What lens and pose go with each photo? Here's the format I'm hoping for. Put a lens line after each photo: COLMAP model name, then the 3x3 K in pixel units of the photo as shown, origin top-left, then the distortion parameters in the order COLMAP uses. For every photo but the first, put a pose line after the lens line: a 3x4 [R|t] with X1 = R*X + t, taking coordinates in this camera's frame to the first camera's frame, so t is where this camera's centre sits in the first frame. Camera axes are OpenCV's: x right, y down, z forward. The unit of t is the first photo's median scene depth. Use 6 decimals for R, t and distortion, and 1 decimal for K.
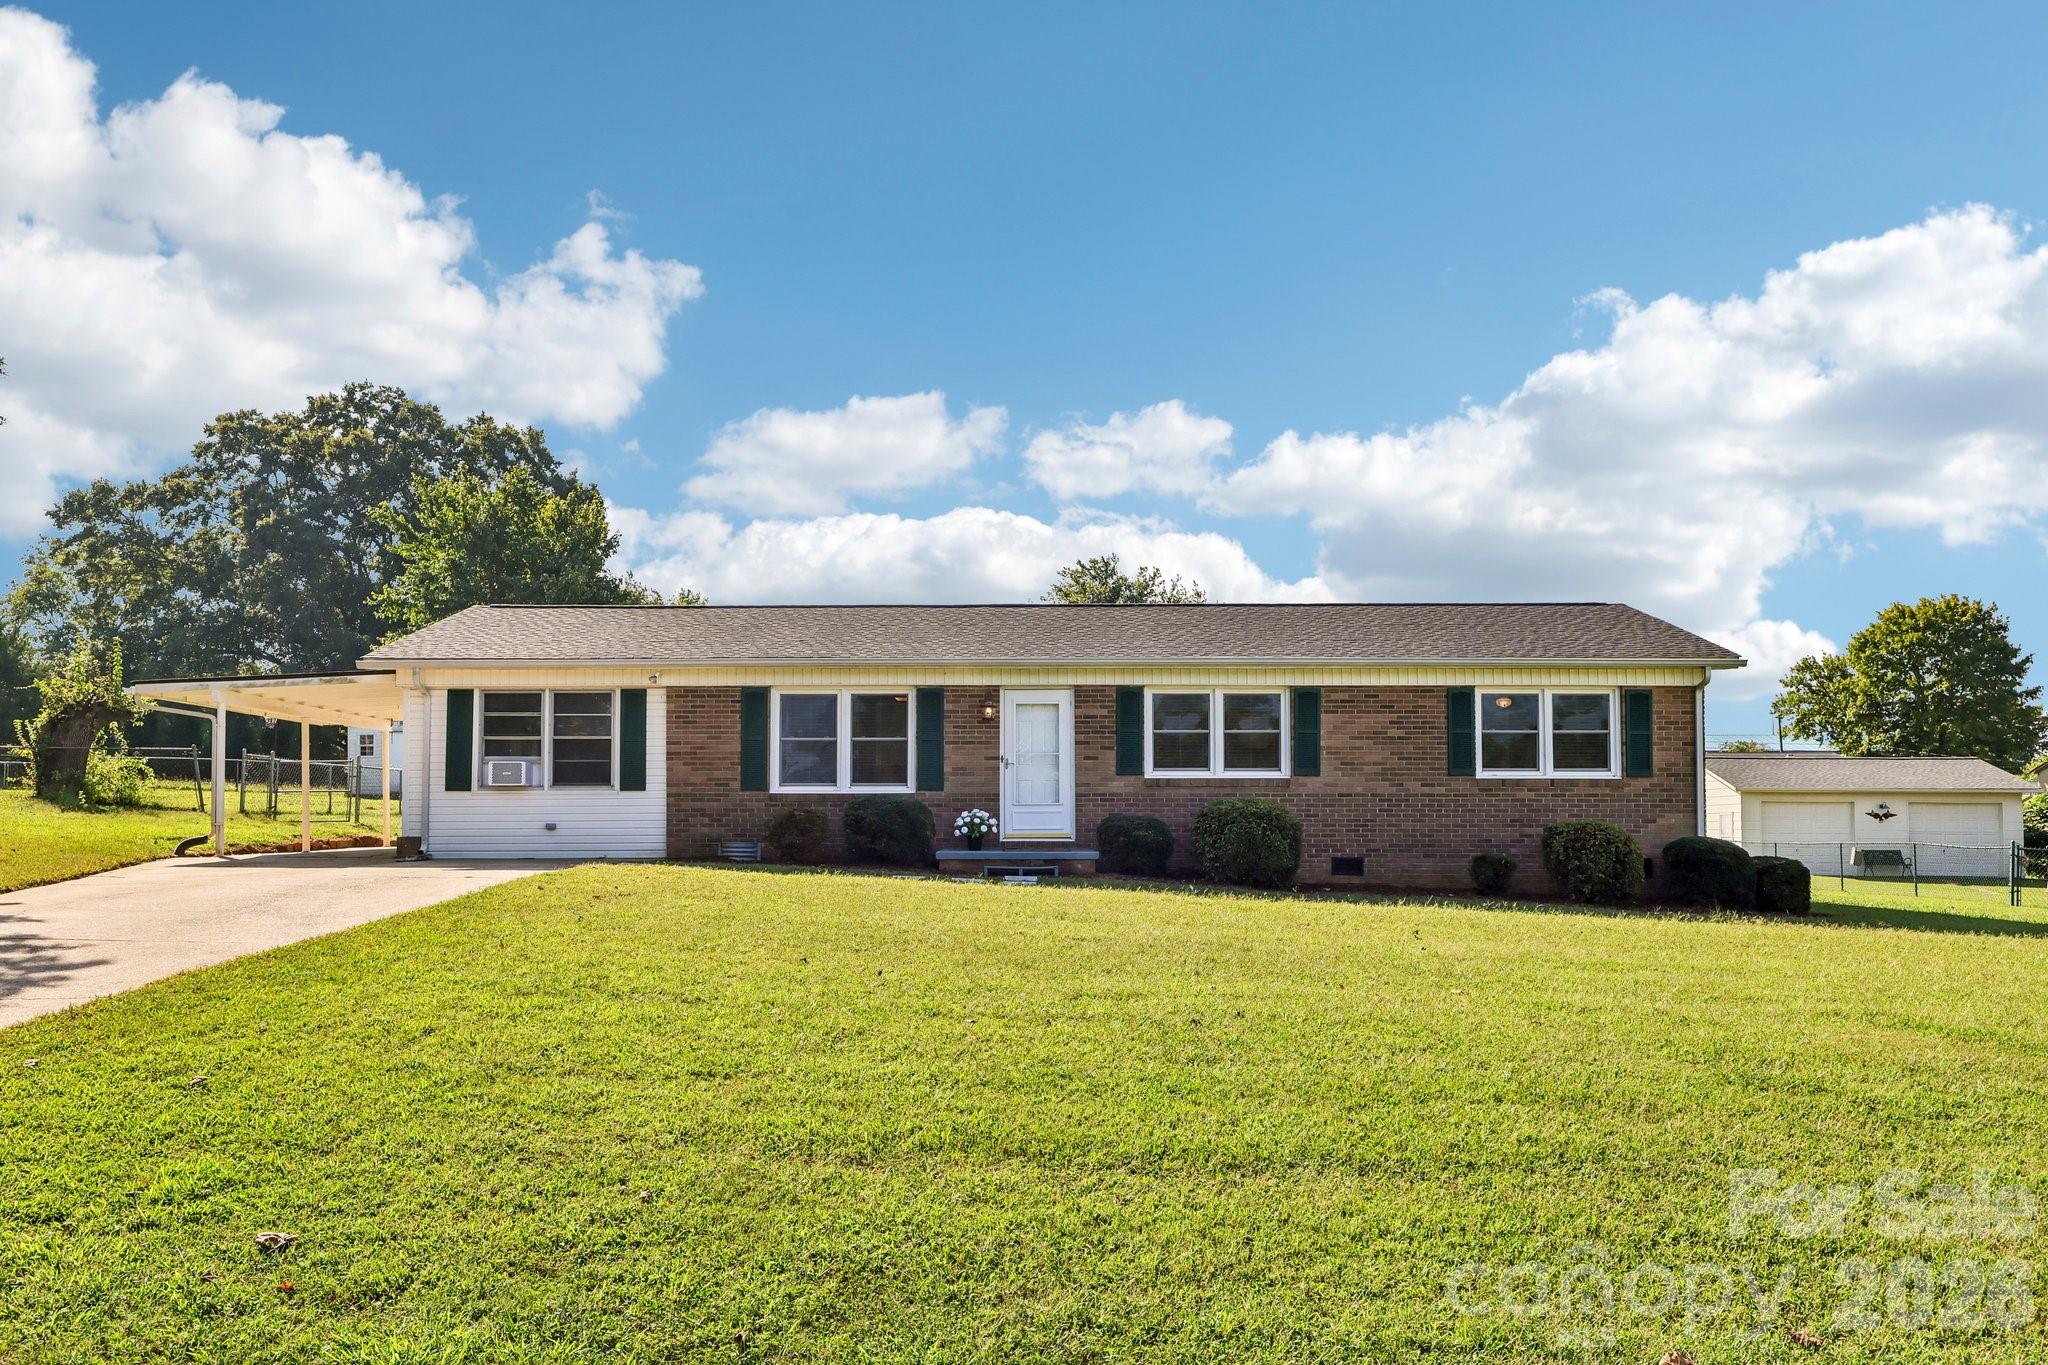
lens RADIAL K [[1602.8, 0, 1020.6], [0, 1602.8, 720.0], [0, 0, 1]] dist [-0.001113, -0.001273]
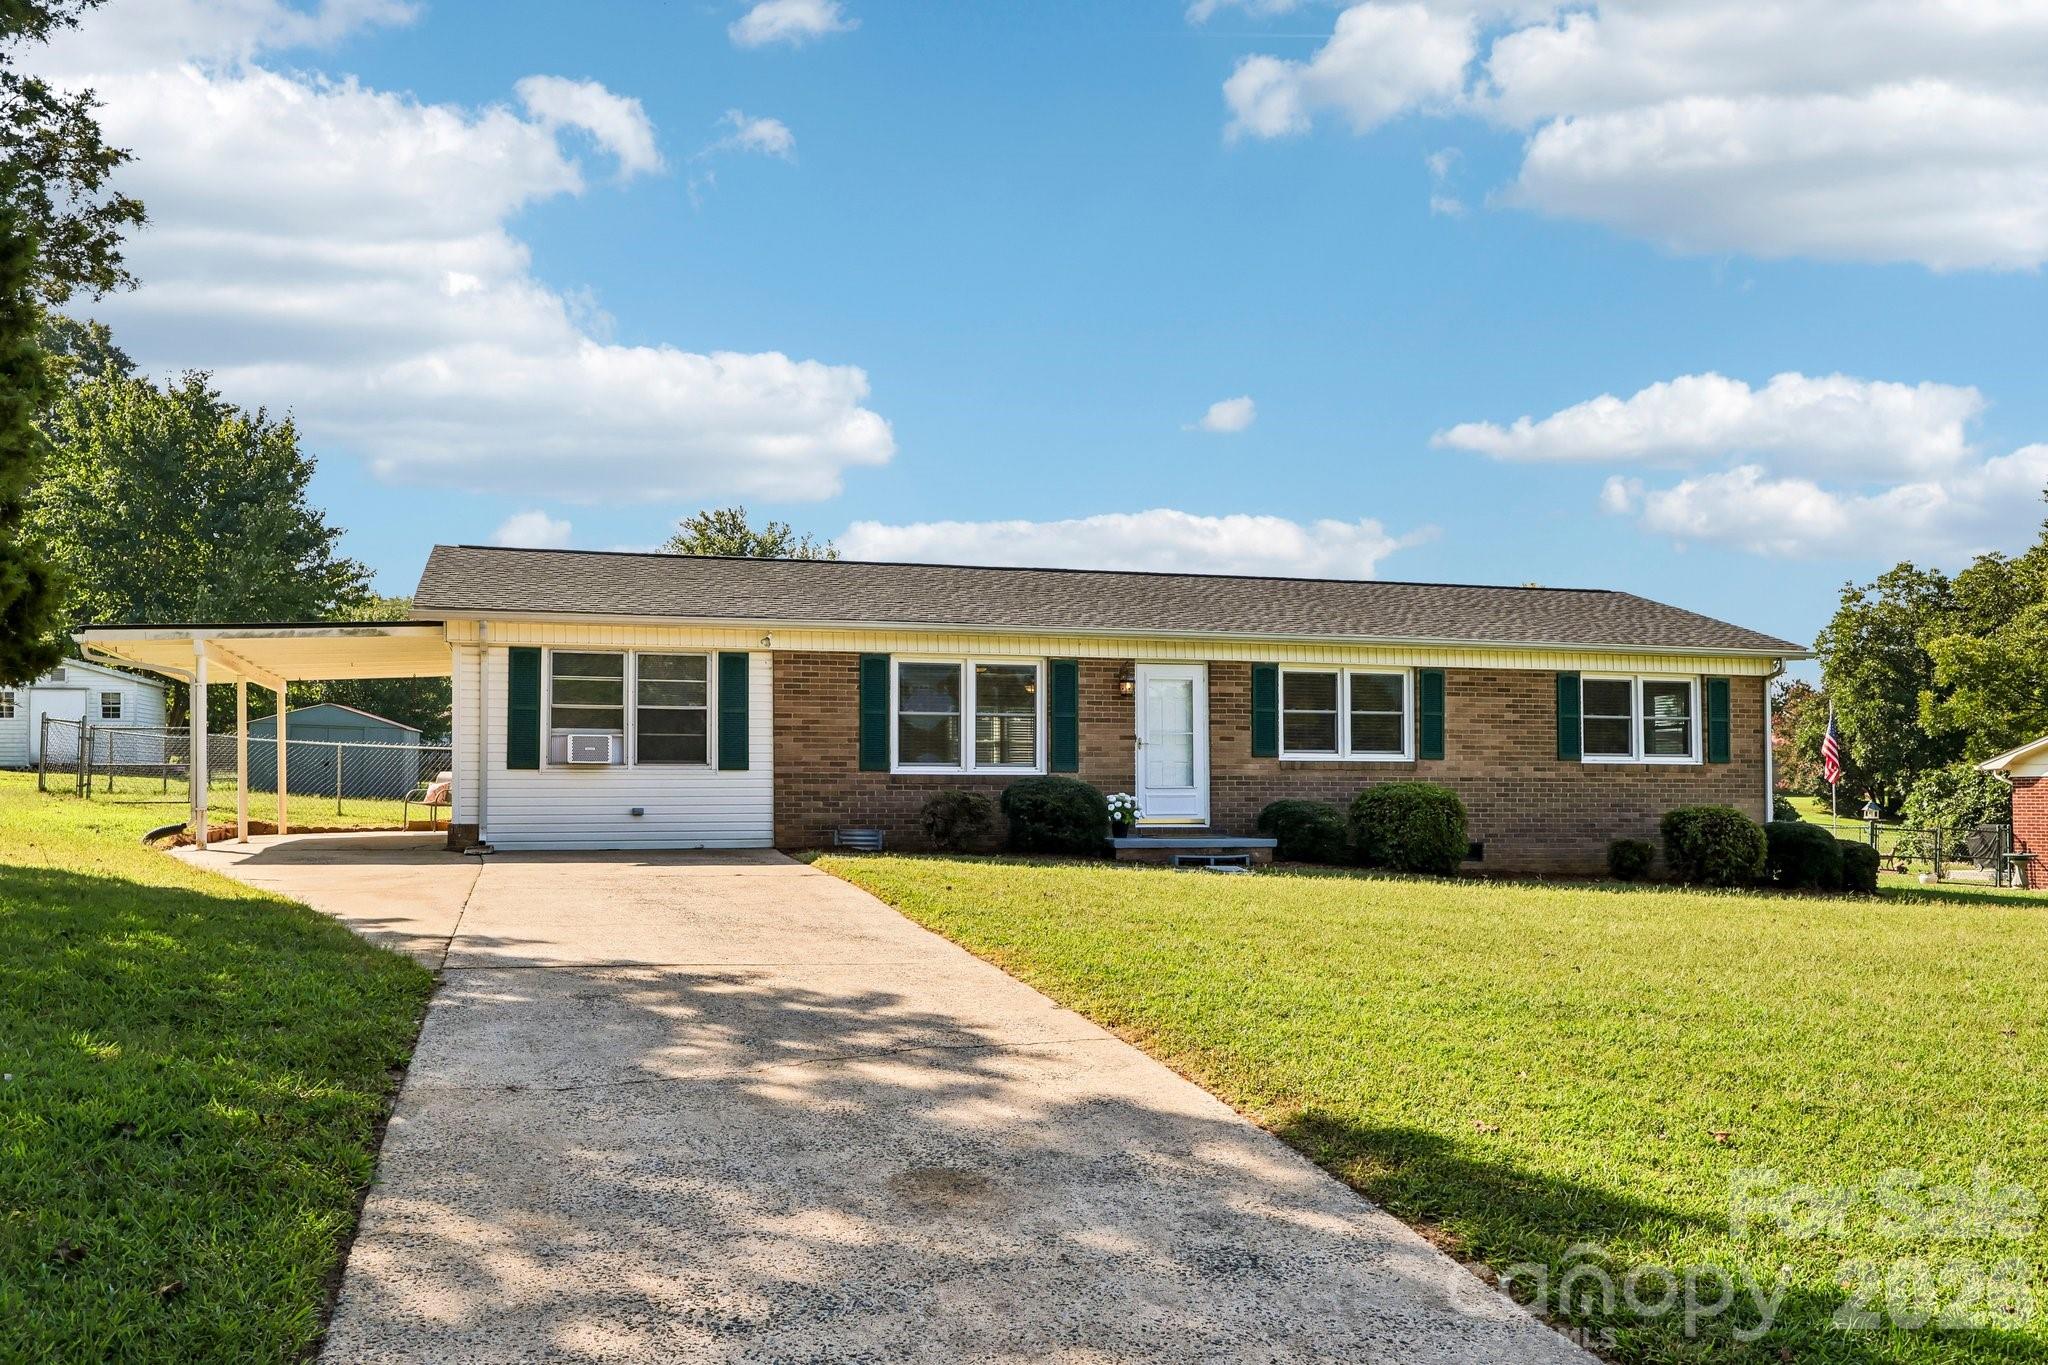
lens RADIAL K [[1704.3, 0, 1024.0], [0, 1704.3, 682.5], [0, 0, 1]] dist [-0.001685, 0.003079]
pose [[0.958870, 0.020852, 0.283077, -0.353183], [-0.020116, 0.999782, -0.005507, -0.001214], [-0.283130, -0.000414, 0.959081, 0.074283]]
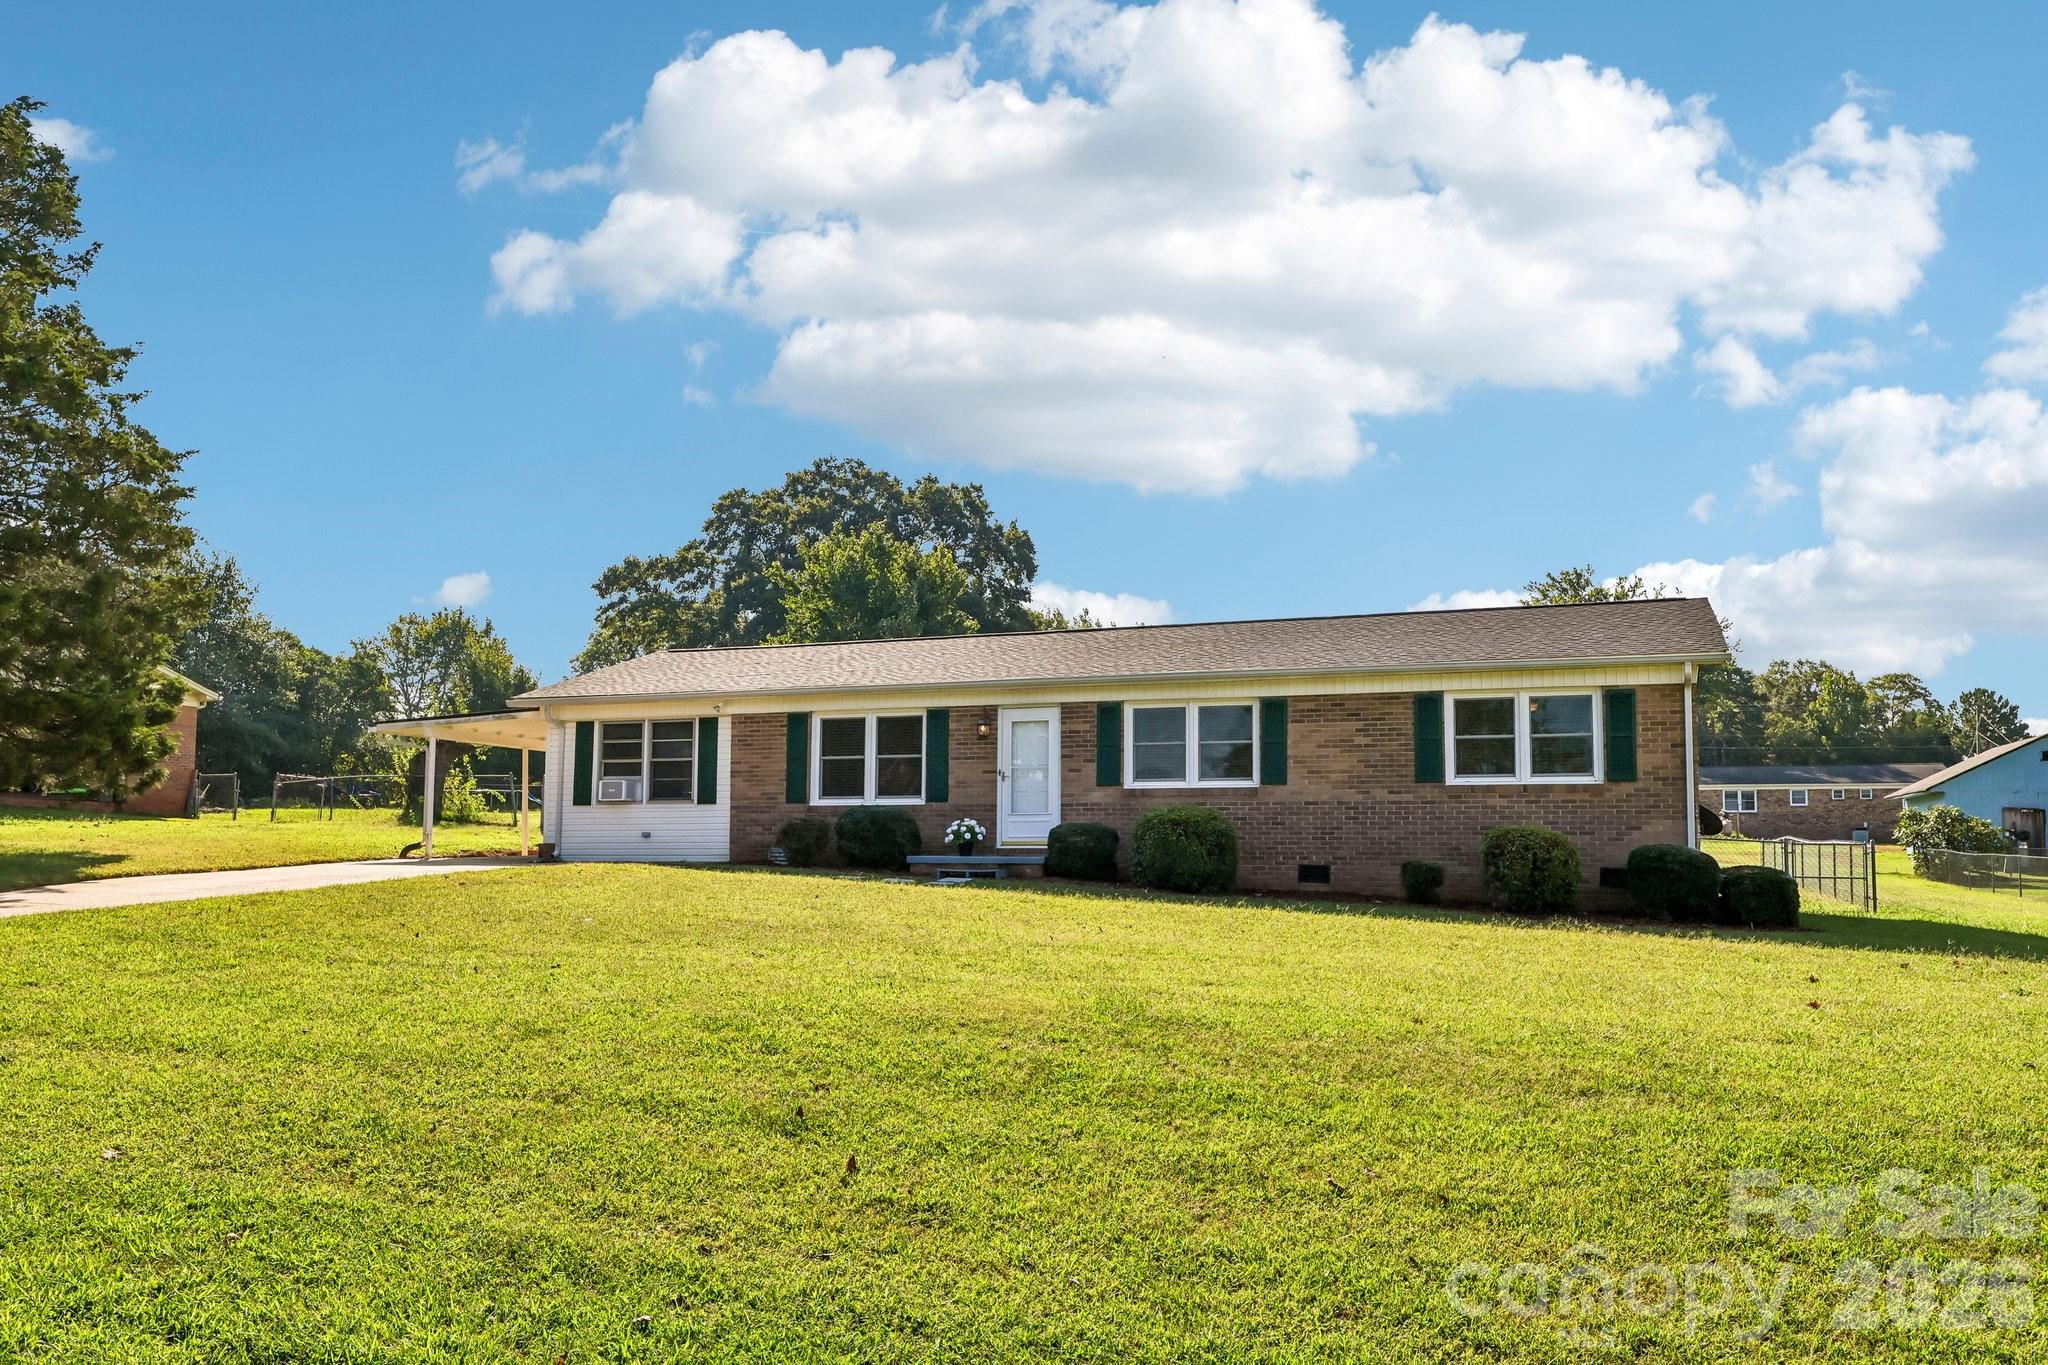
lens RADIAL K [[1602.8, 0, 1020.6], [0, 1602.8, 720.0], [0, 0, 1]] dist [-0.001113, -0.001273]
pose [[0.933105, -0.026436, -0.358632, 0.393547], [0.024287, 0.999650, -0.010497, 0.000472], [0.358784, 0.001084, 0.933420, -0.010446]]
